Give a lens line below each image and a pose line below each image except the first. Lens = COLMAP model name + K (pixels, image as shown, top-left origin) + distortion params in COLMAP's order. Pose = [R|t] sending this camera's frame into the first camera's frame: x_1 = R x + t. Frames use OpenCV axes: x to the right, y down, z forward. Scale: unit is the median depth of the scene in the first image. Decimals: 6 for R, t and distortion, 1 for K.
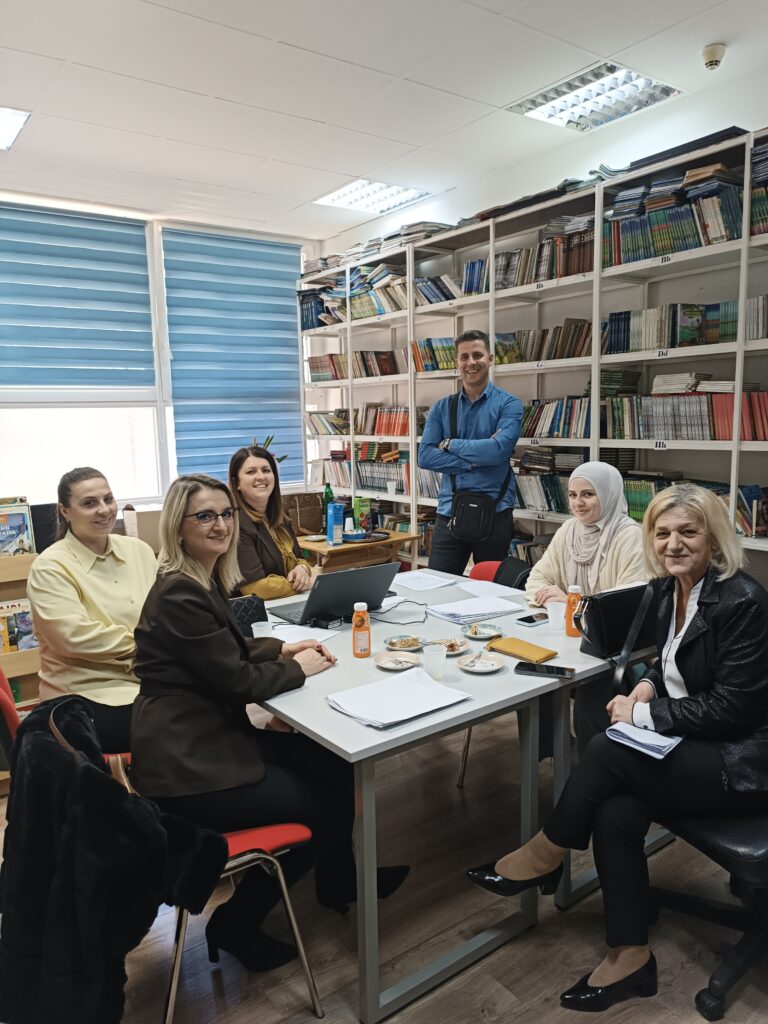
lens RADIAL K [[739.4, 0, 384.0], [0, 739.4, 512.0], [0, 0, 1]] dist [0.027972, -0.008797]
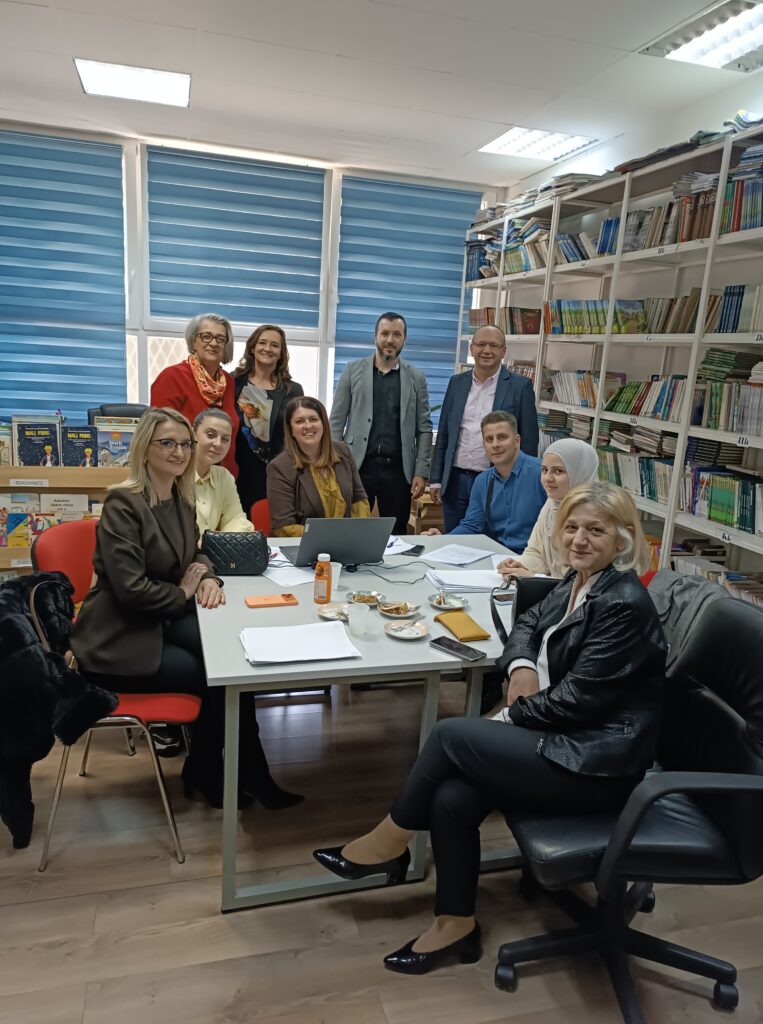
lens RADIAL K [[739.4, 0, 381.5], [0, 739.4, 512.0], [0, 0, 1]] dist [0.027972, -0.008797]
pose [[0.934691, 0.154319, -0.320217, 0.208864], [-0.129626, 0.986789, 0.097185, -0.028995], [0.330984, -0.049330, 0.942346, 0.007301]]
